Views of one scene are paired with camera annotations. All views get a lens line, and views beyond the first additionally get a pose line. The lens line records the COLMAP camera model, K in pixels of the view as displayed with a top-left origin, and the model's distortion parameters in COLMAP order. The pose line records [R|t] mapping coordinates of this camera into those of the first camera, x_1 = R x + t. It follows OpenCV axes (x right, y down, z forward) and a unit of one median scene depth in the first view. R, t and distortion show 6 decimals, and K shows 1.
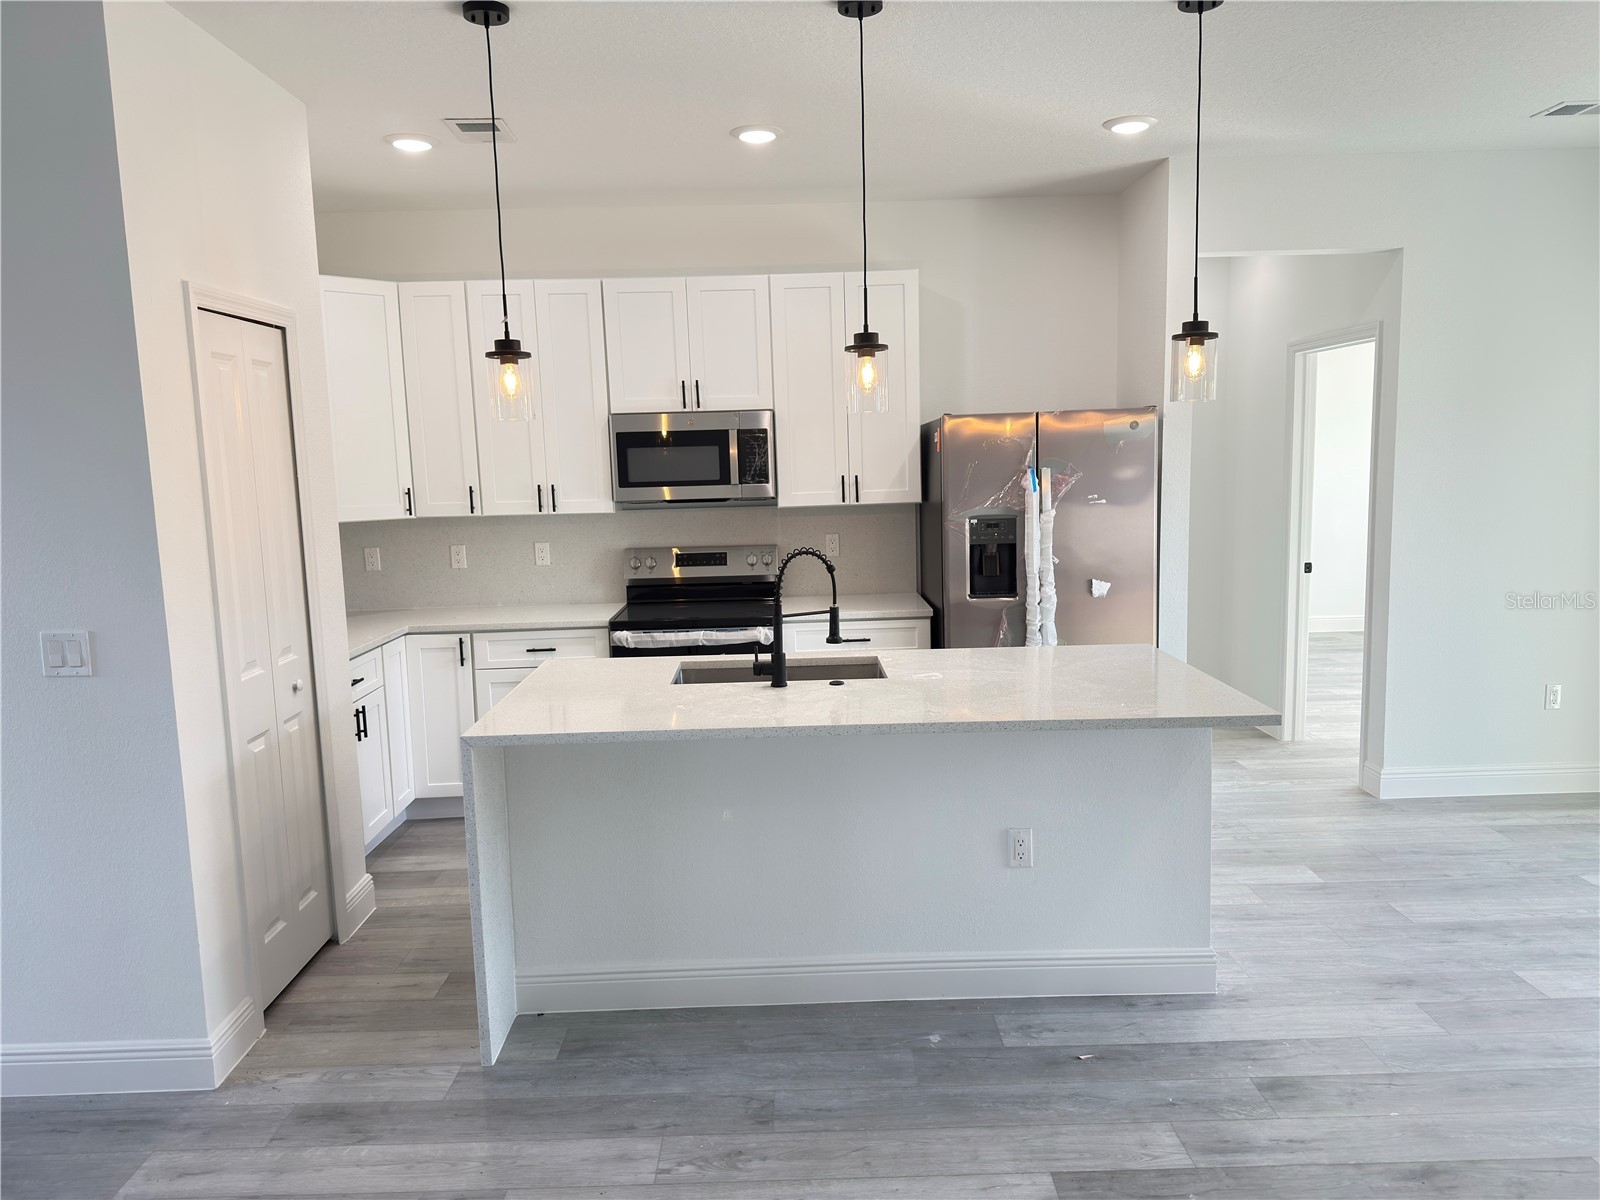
lens RADIAL K [[1118.4, 0, 800.0], [0, 1118.4, 600.0], [0, 0, 1]] dist [0.038953, -0.047339]
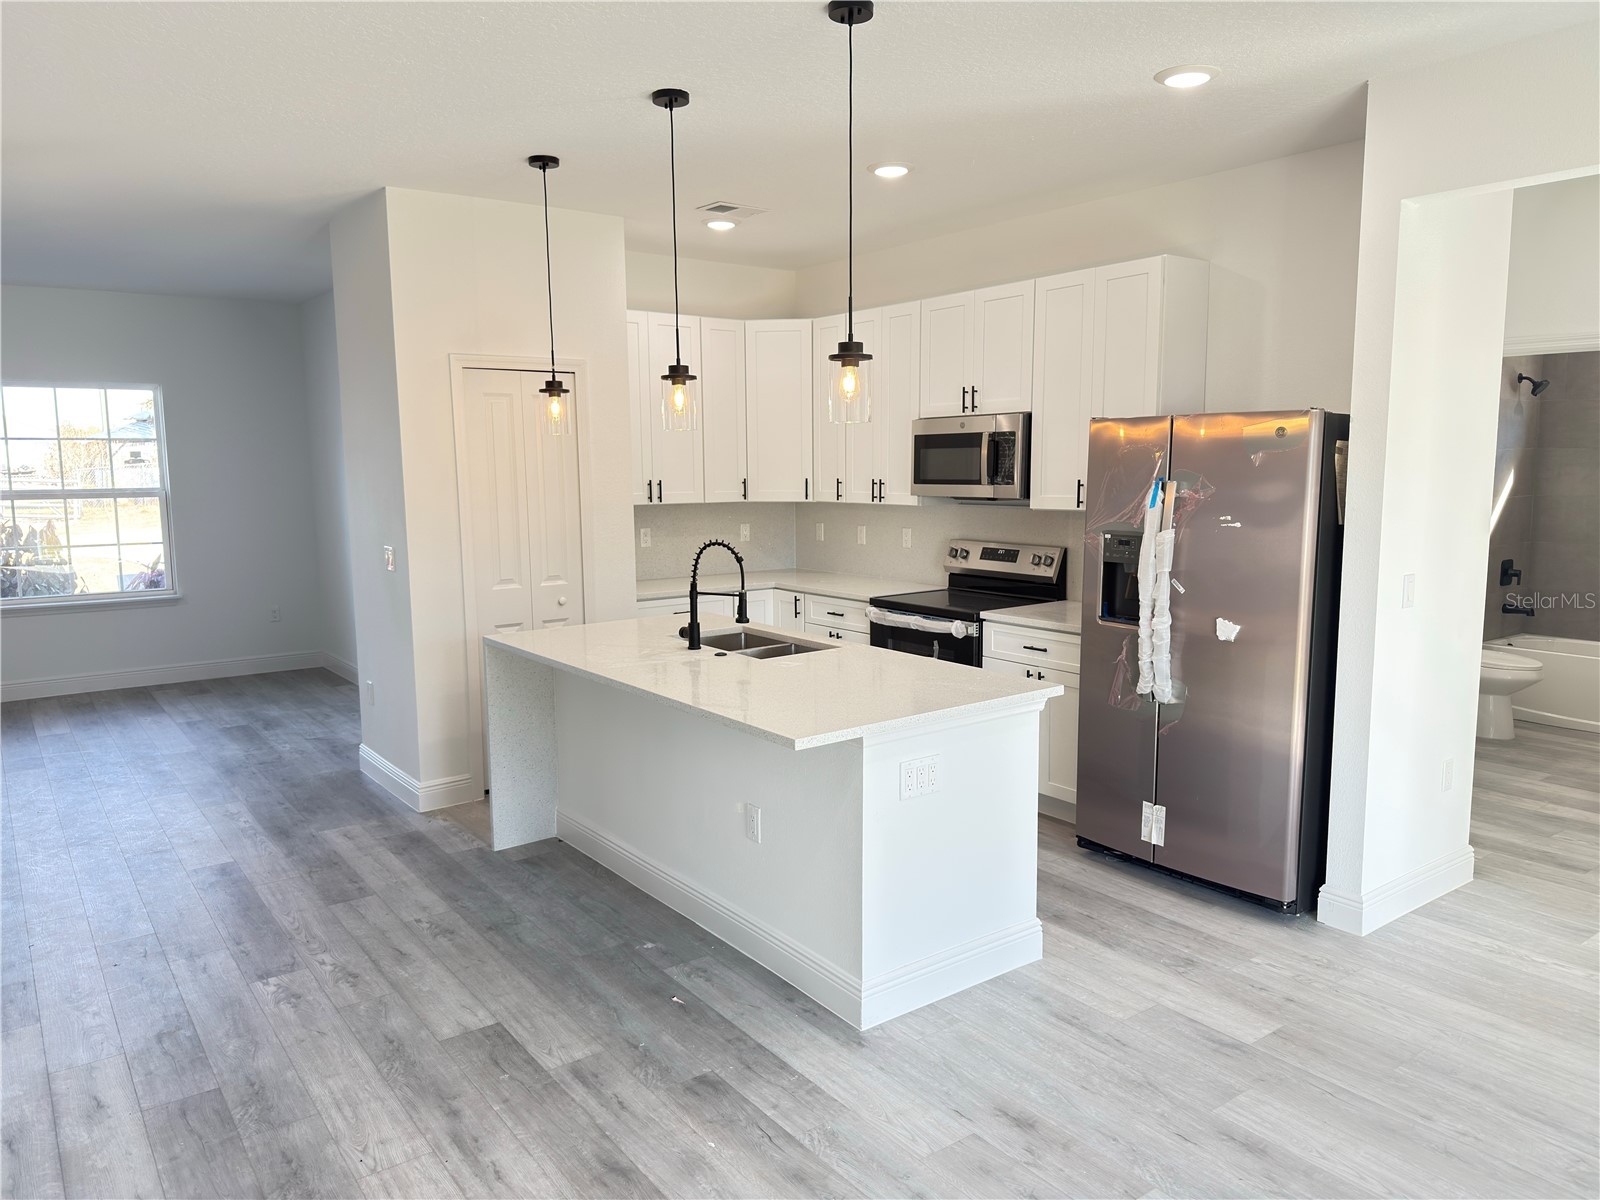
lens RADIAL K [[1116.5, 0, 800.0], [0, 1116.5, 600.0], [0, 0, 1]] dist [0.082795, -0.108207]
pose [[0.583049, 0.124540, -0.802835, 0.881047], [-0.109618, 0.991204, 0.074153, -0.069238], [0.805008, 0.044771, 0.591572, 0.301717]]
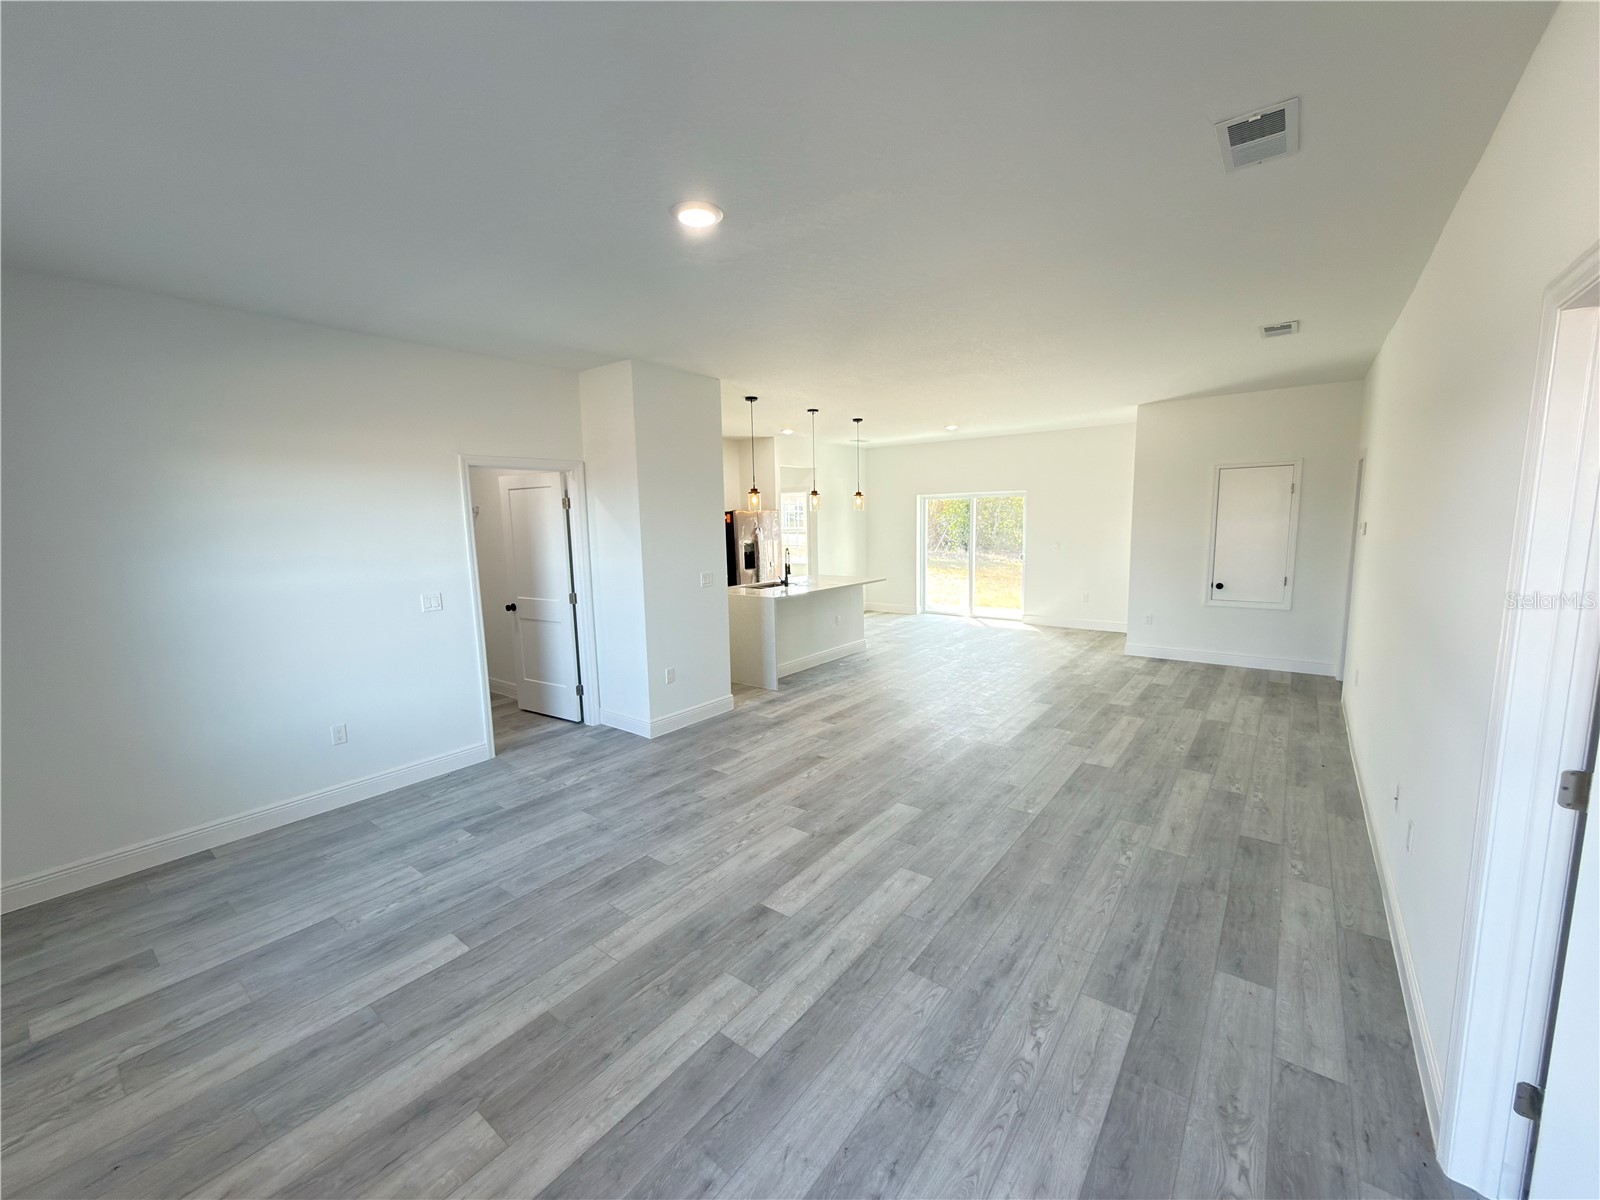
lens RADIAL K [[631.5, 0, 779.2], [0, 631.5, 599.3], [0, 0, 1]] dist [0.006780, 0.000215]
pose [[0.646861, -0.090590, 0.757208, -1.343266], [0.103088, 0.994193, 0.030878, 0.044211], [-0.755608, 0.058085, 0.652443, -0.267254]]
